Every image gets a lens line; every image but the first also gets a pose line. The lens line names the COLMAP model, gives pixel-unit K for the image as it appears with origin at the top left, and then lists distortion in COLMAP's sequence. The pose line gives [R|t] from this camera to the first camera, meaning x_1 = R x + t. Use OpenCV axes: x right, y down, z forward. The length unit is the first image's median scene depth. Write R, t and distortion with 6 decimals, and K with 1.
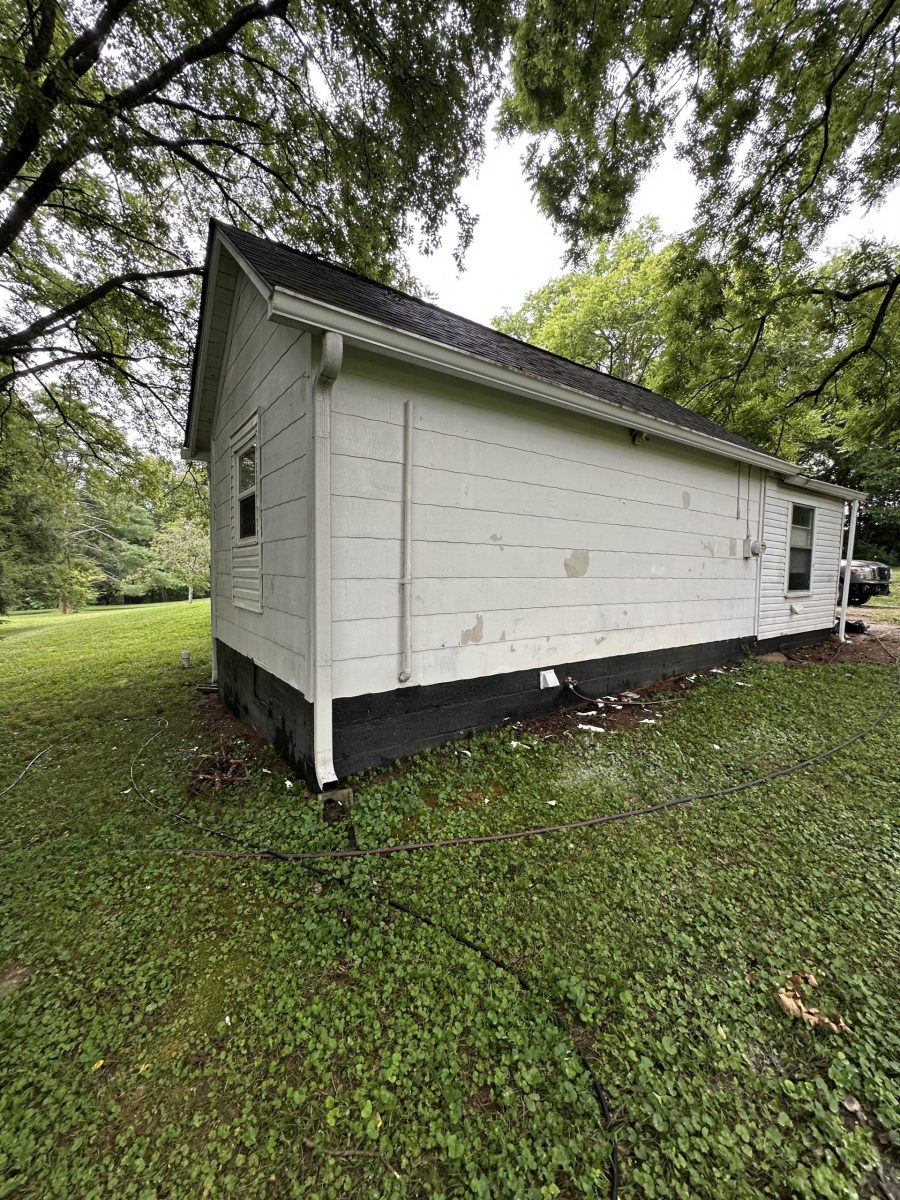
lens RADIAL K [[494.4, 0, 465.8], [0, 494.4, 603.7], [0, 0, 1]] dist [-0.015902, -0.000164]
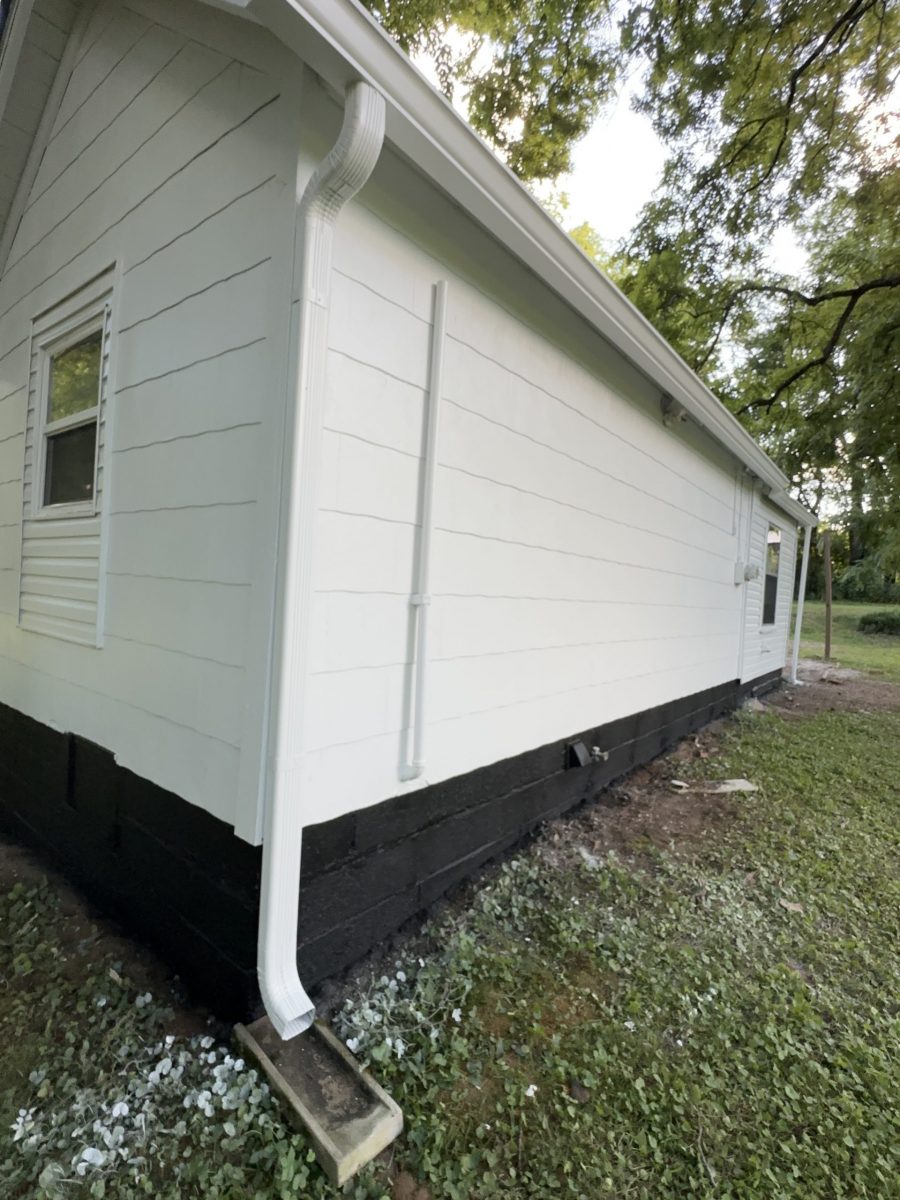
lens RADIAL K [[566.0, 0, 443.5], [0, 566.0, 596.5], [0, 0, 1]] dist [0.000212, -0.000163]
pose [[0.958736, 0.040525, 0.281396, -0.231515], [-0.028093, 0.998449, -0.048075, -0.015789], [-0.282908, 0.038186, 0.958387, 0.314734]]
